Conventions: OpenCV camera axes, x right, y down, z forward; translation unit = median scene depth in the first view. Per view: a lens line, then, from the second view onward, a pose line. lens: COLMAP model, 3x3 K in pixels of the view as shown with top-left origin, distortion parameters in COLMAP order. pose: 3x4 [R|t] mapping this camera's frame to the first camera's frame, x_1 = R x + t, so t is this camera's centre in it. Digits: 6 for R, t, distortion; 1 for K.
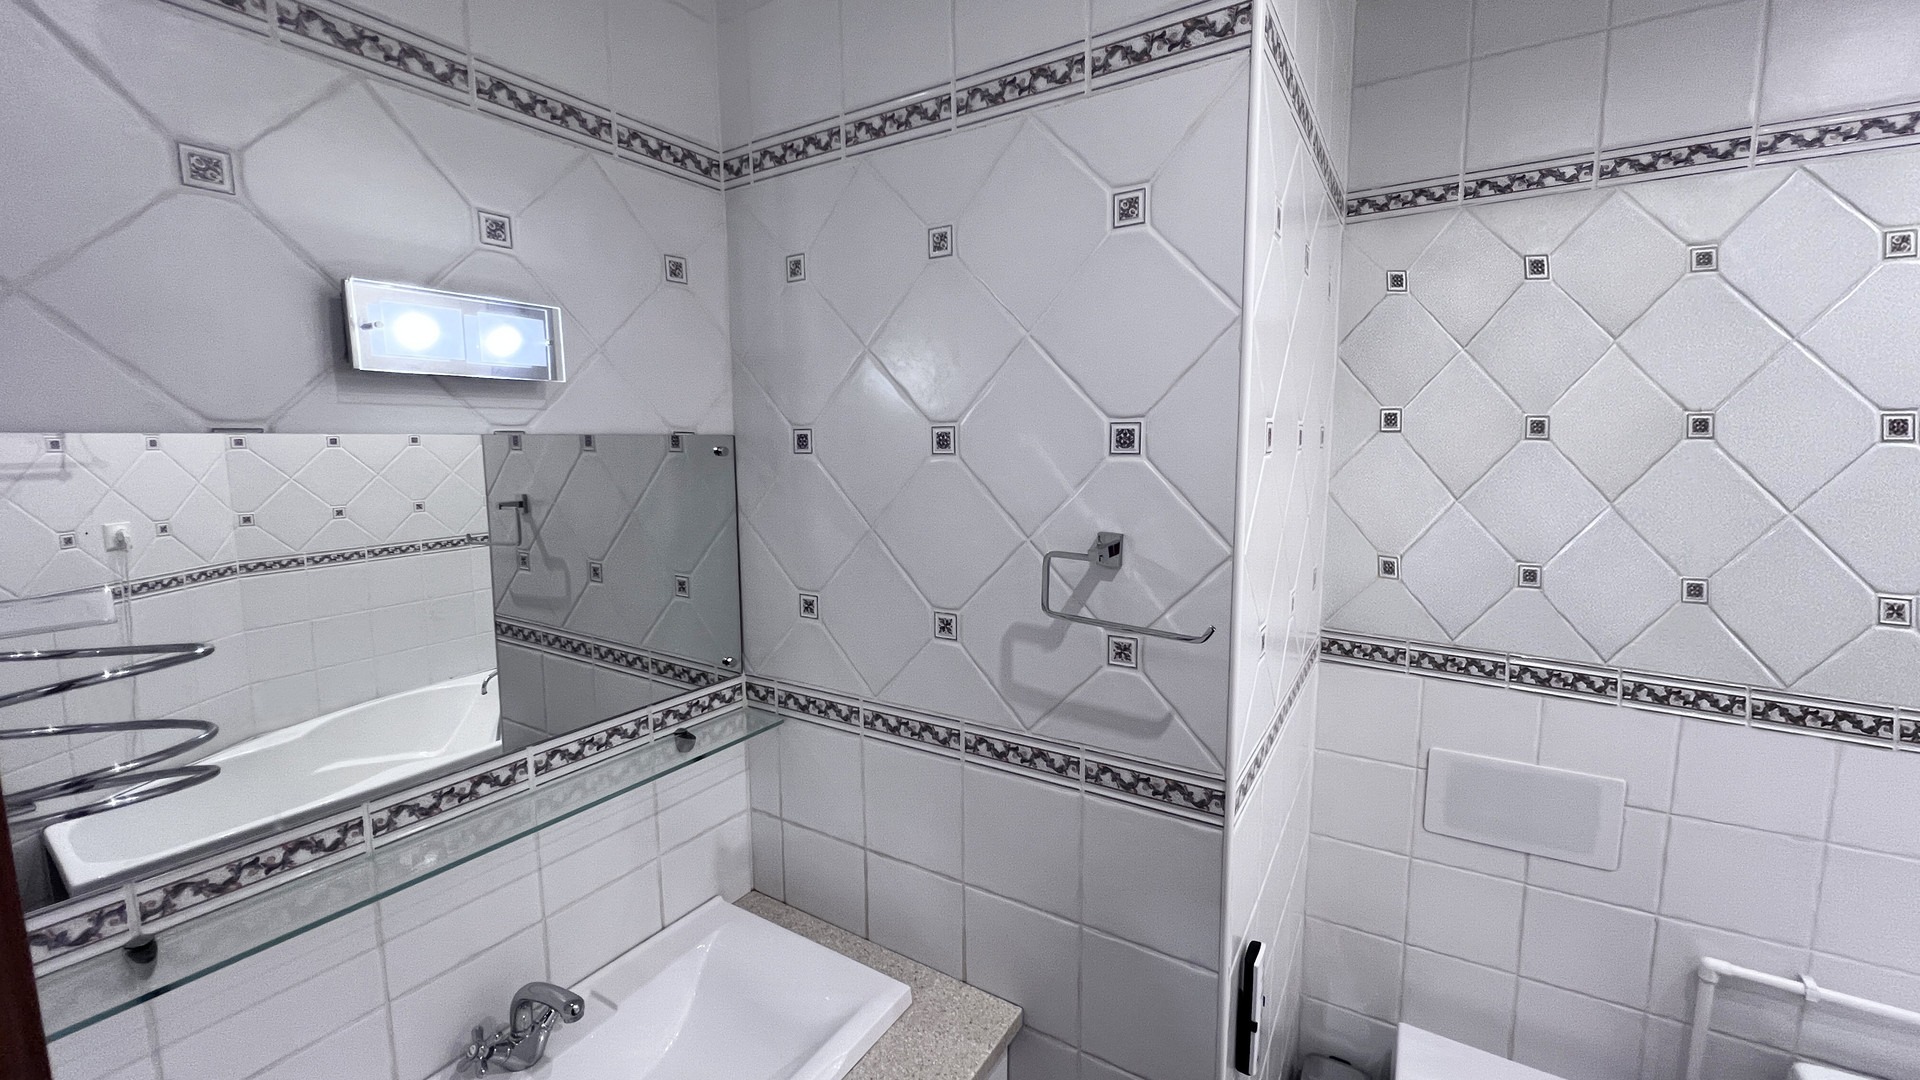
lens RADIAL K [[765.4, 0, 954.9], [0, 765.4, 538.7], [0, 0, 1]] dist [-0.006792, 0.001577]
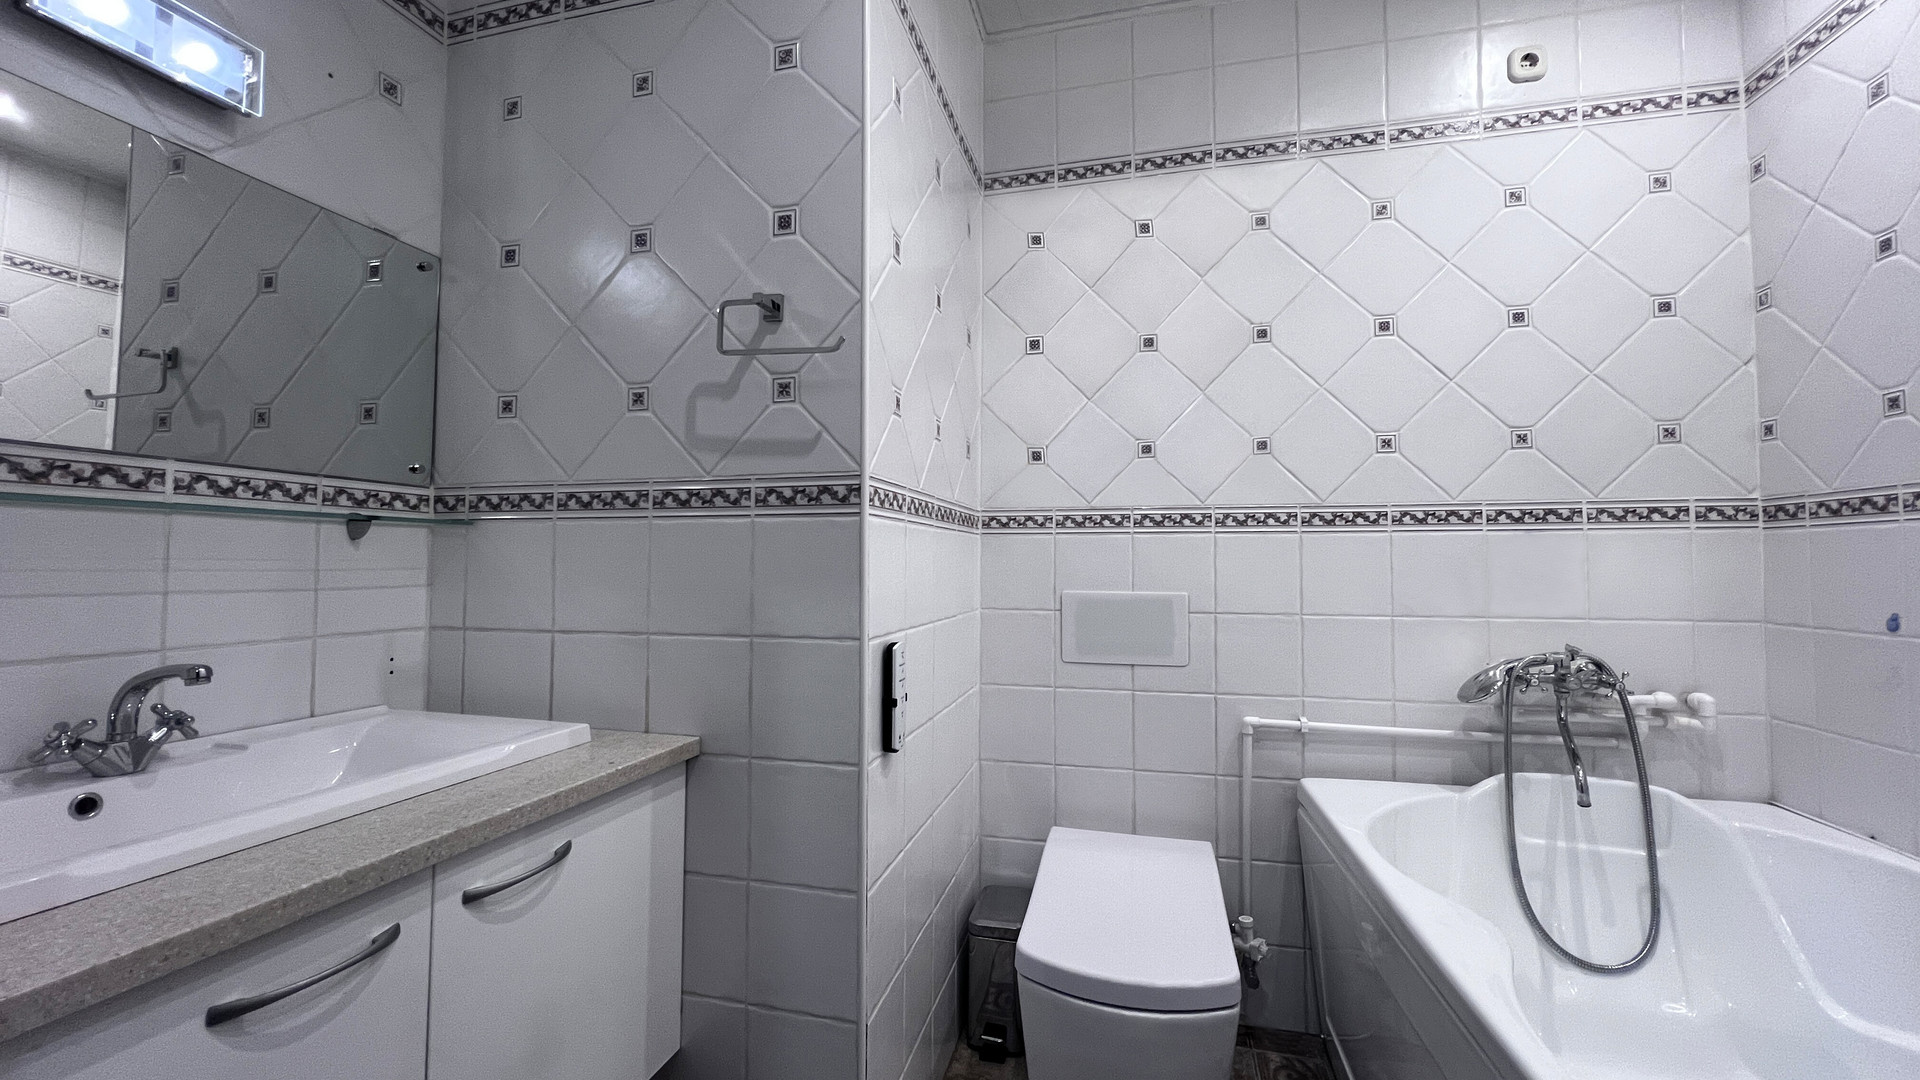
lens RADIAL K [[765.4, 0, 959.4], [0, 765.4, 537.1], [0, 0, 1]] dist [-0.006792, 0.001577]
pose [[0.951095, 0.021916, 0.308120, 0.088543], [0.027662, 0.987430, -0.155621, 0.465361], [-0.307657, 0.156533, 0.938533, -0.177057]]
